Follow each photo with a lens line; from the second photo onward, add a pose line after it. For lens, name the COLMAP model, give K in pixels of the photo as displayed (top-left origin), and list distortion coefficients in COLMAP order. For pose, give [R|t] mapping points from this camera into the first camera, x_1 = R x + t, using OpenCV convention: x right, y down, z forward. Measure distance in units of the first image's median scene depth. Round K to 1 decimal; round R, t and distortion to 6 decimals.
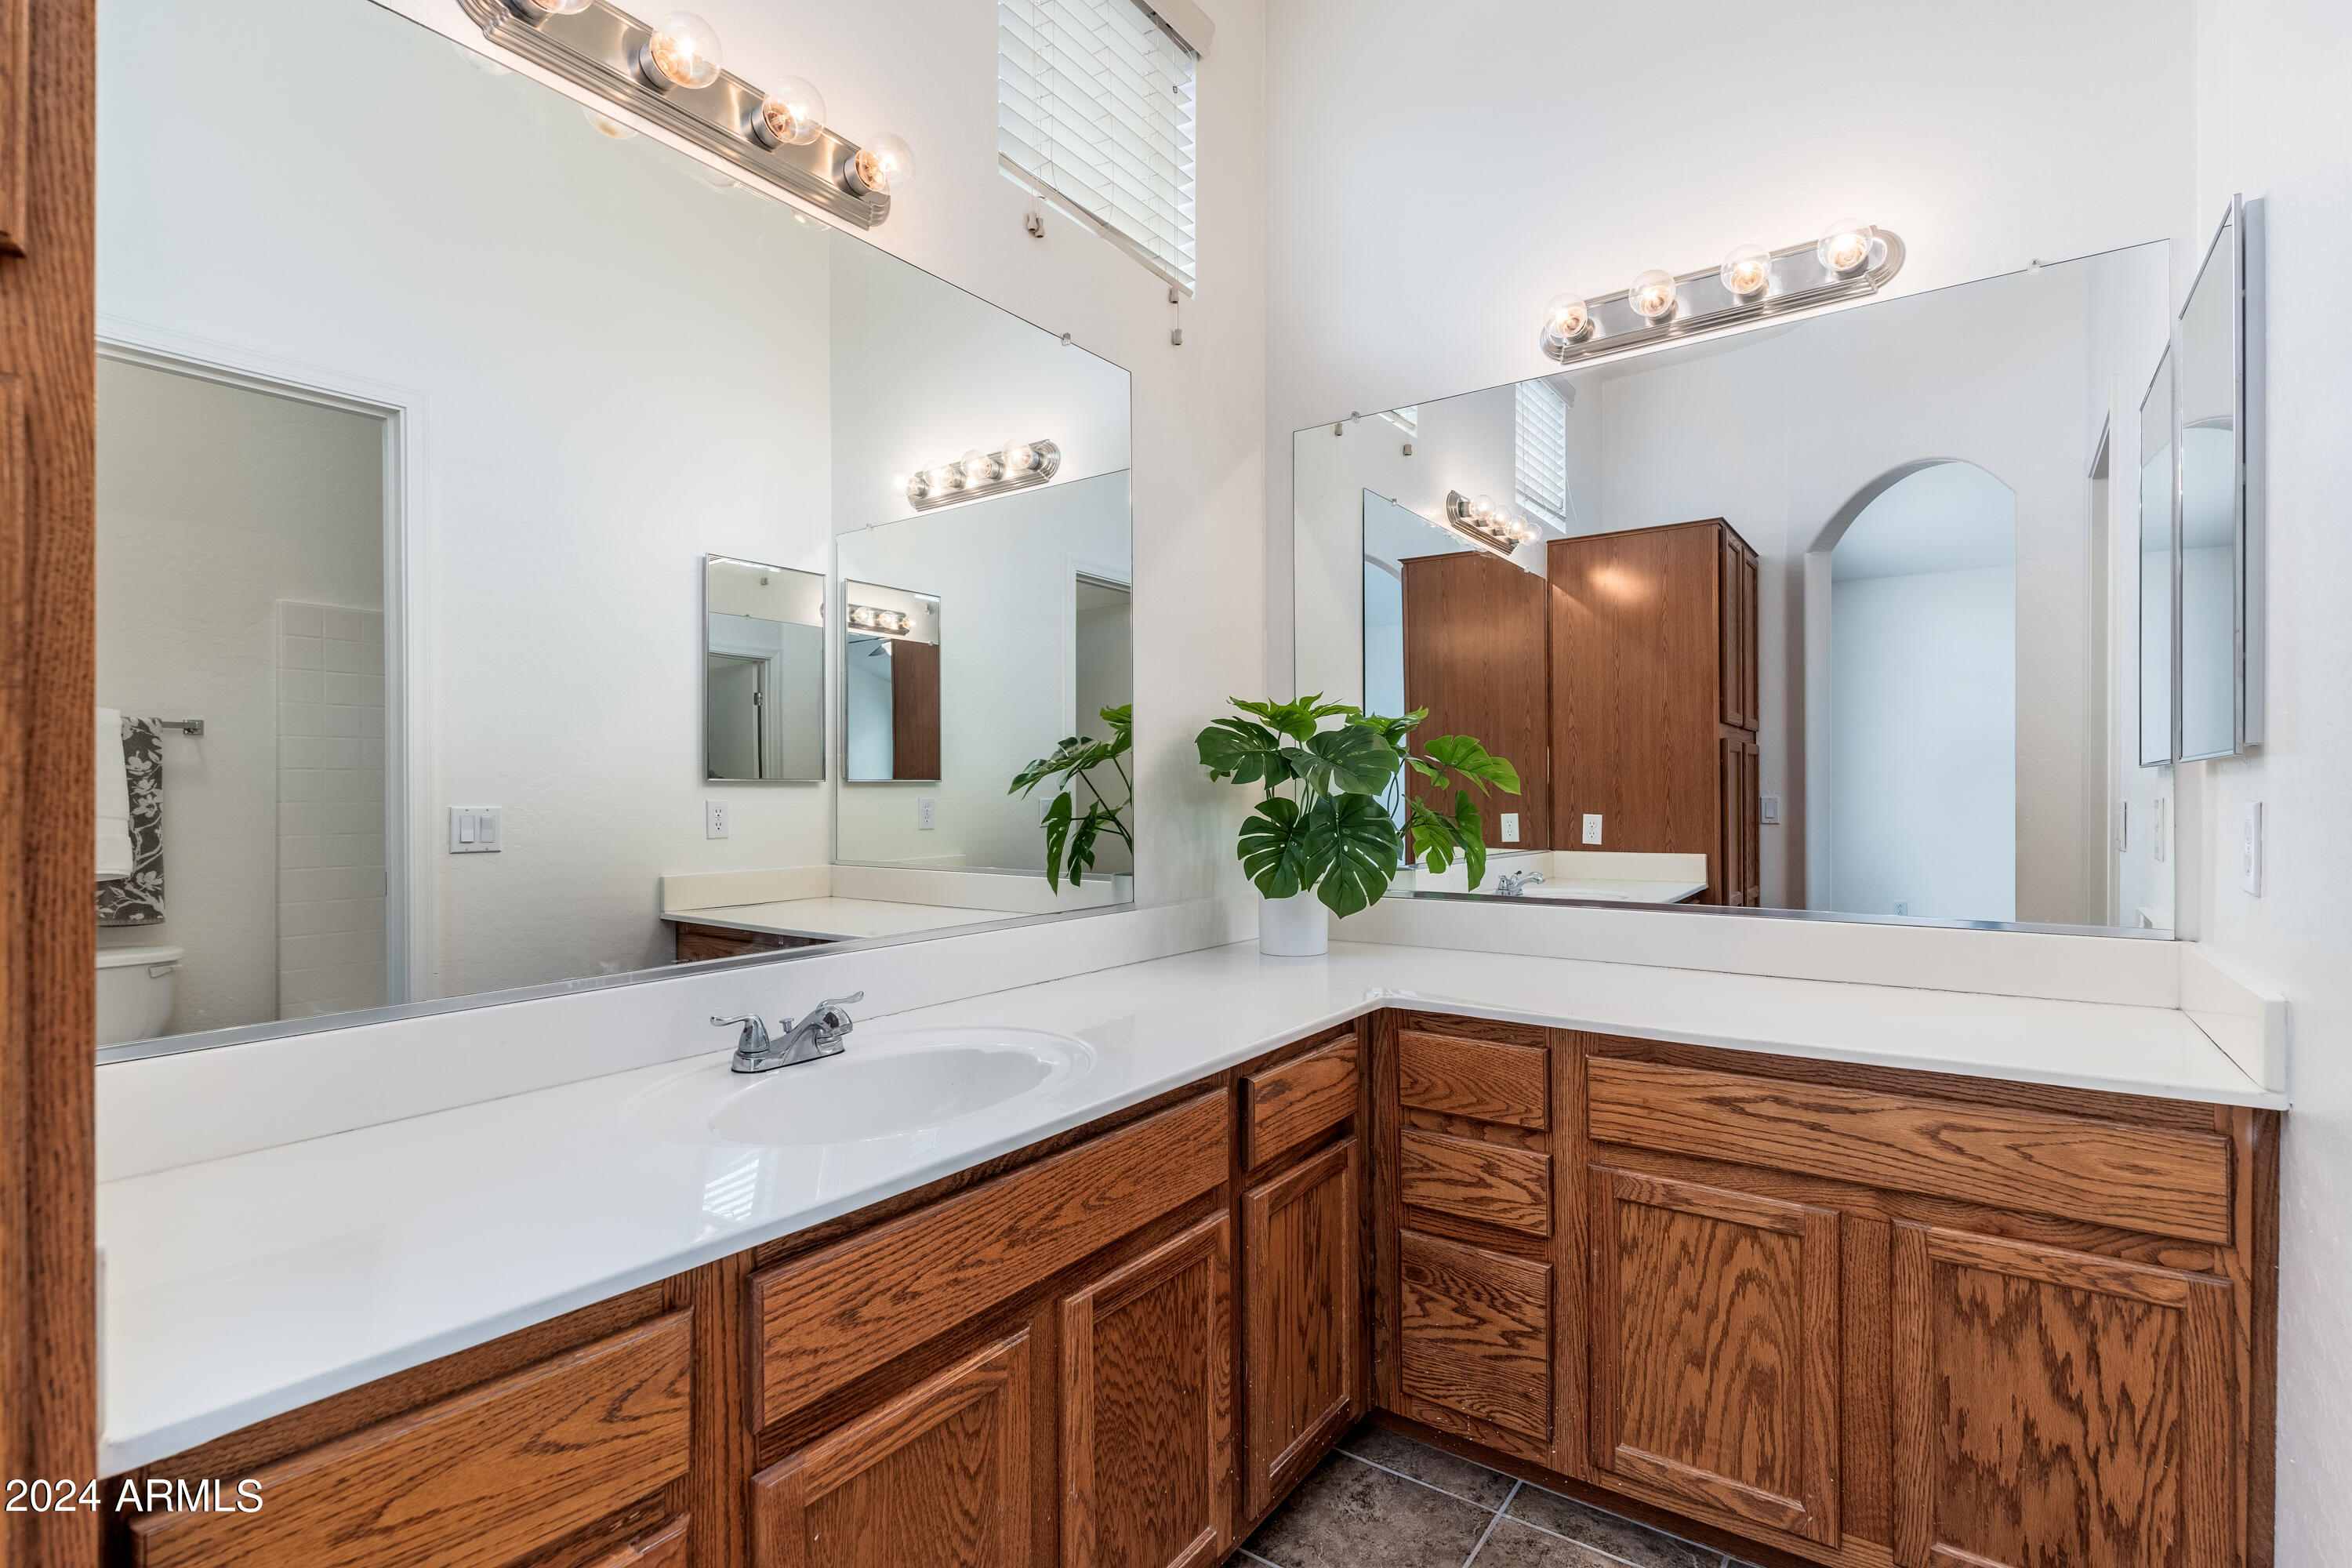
lens RADIAL K [[1099.1, 0, 1181.2], [0, 1099.1, 794.0], [0, 0, 1]] dist [-0.004349, 0.000001]
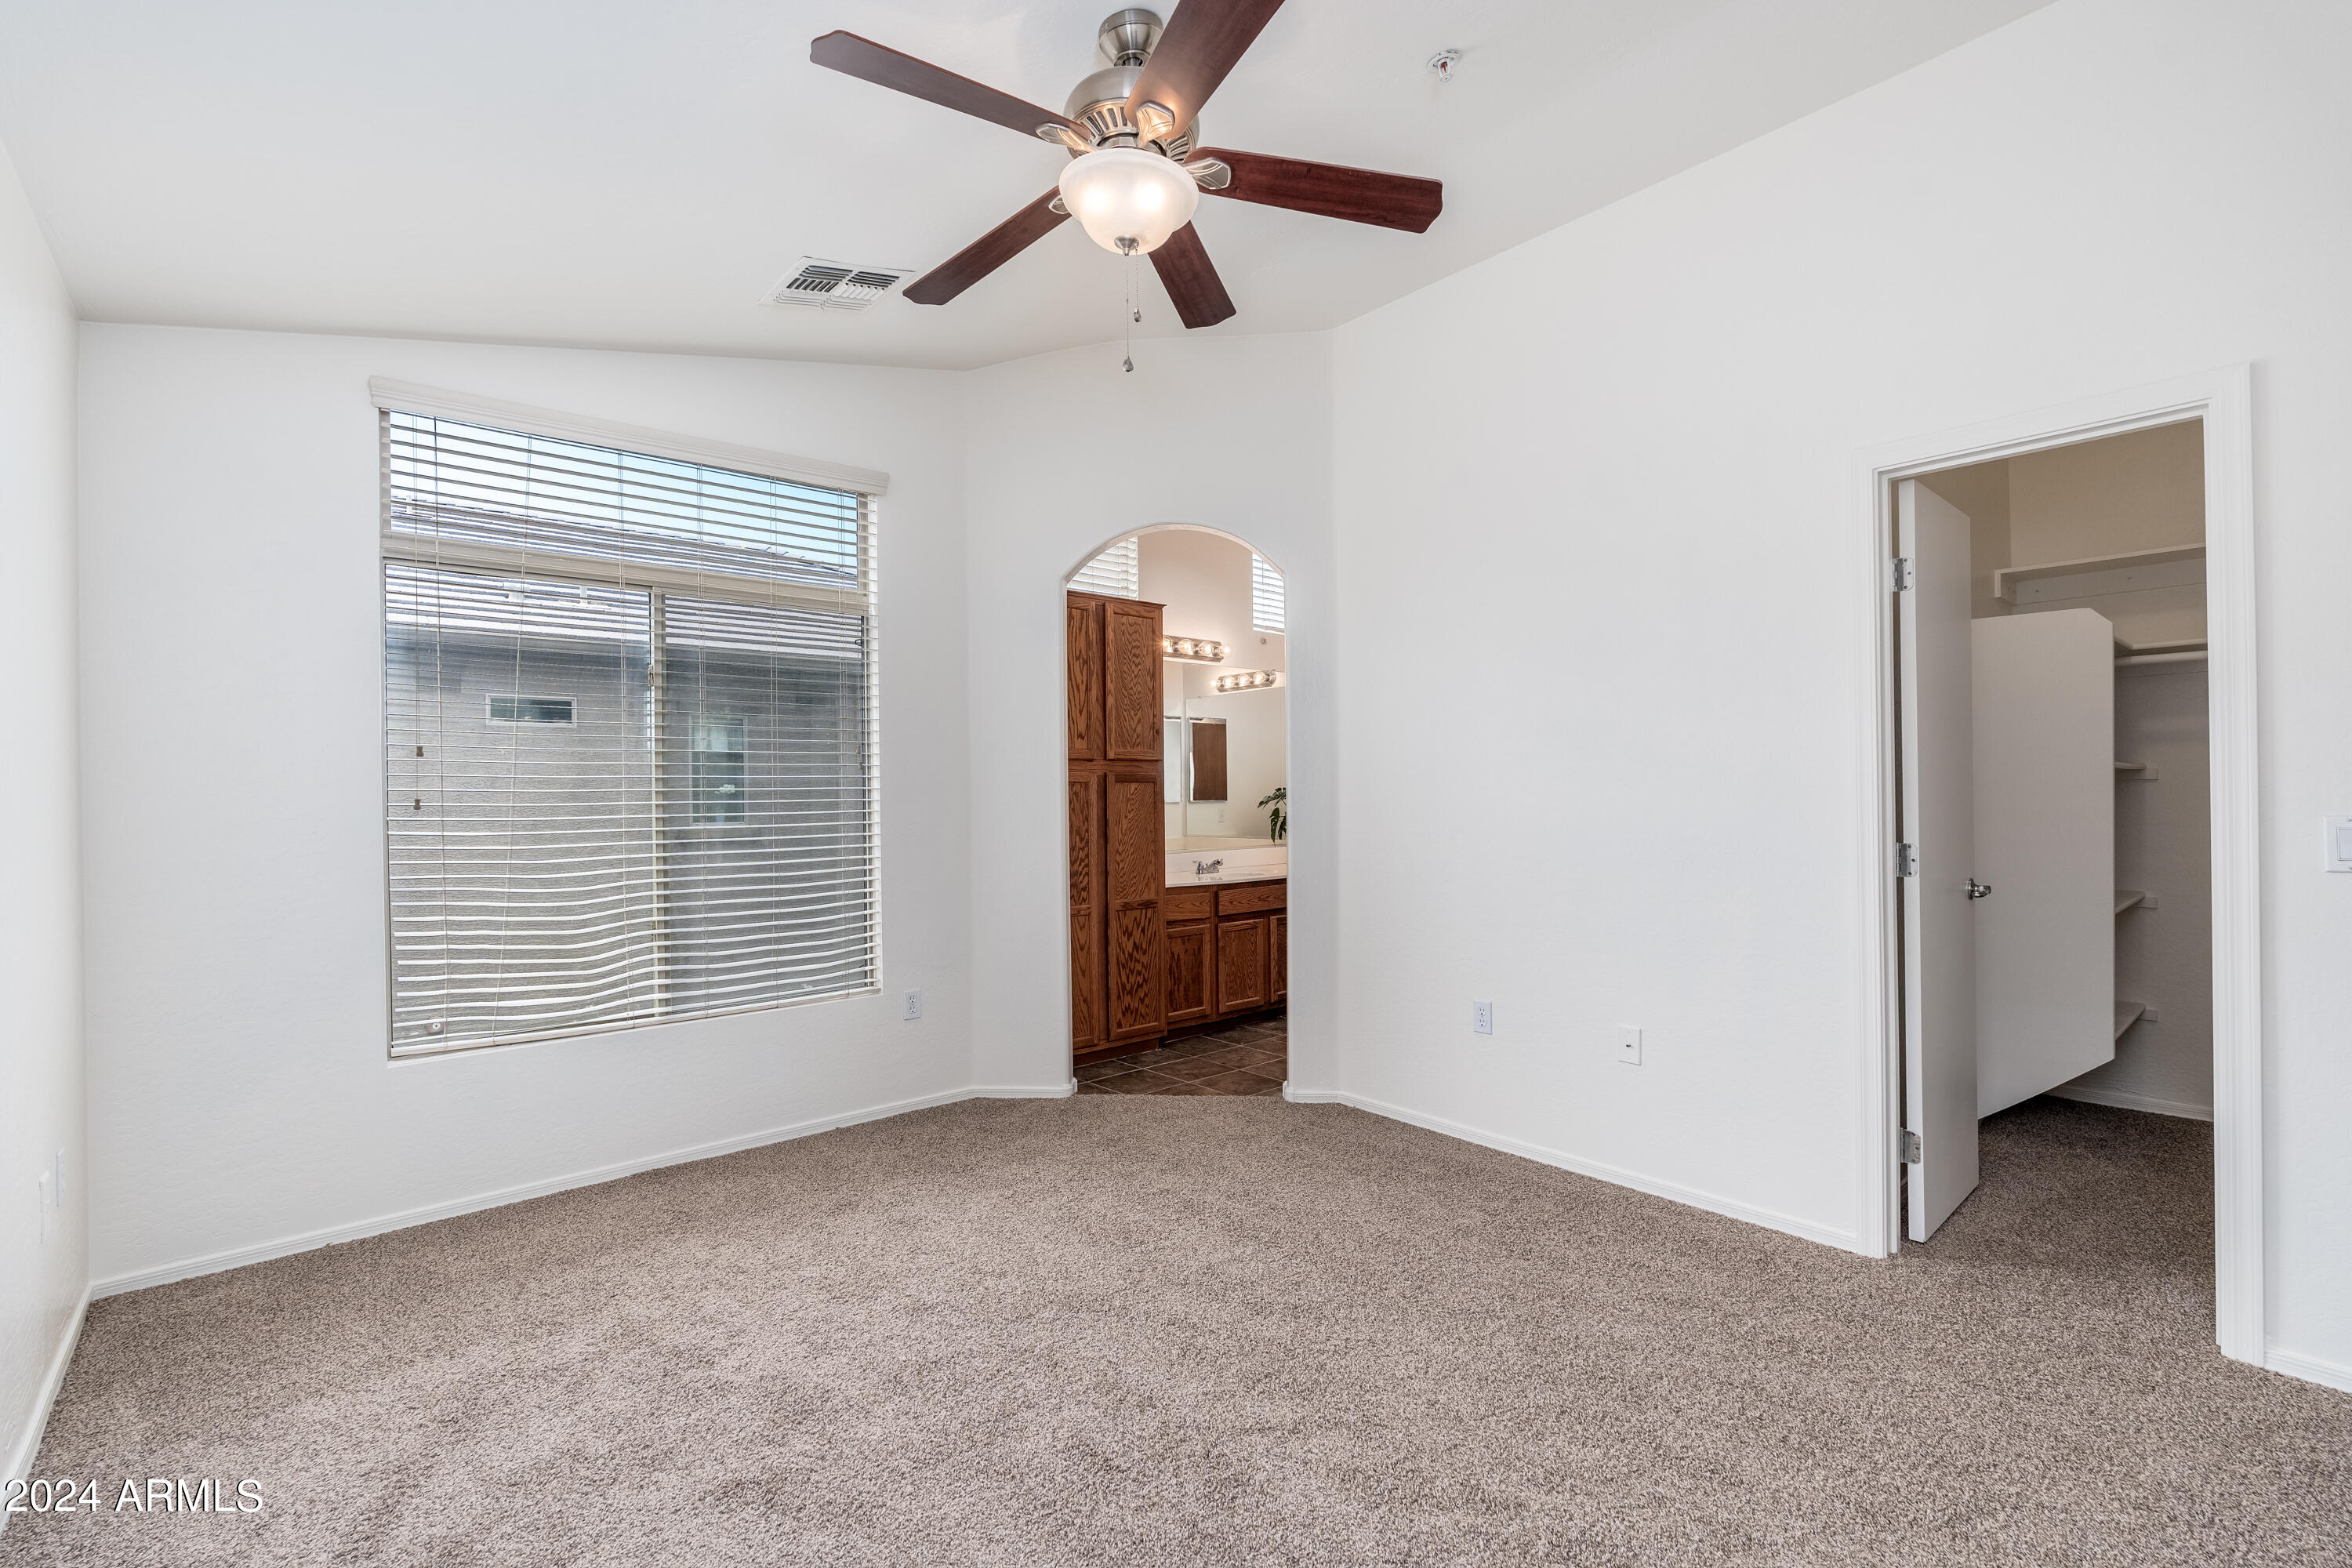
lens RADIAL K [[1035.0, 0, 1175.6], [0, 1035.0, 786.0], [0, 0, 1]] dist [-0.004955, -0.000085]
pose [[0.973128, -0.008725, -0.230102, 0.251091], [0.006598, 0.999928, -0.010011, -0.032455], [0.230172, 0.008223, 0.973115, -1.641136]]
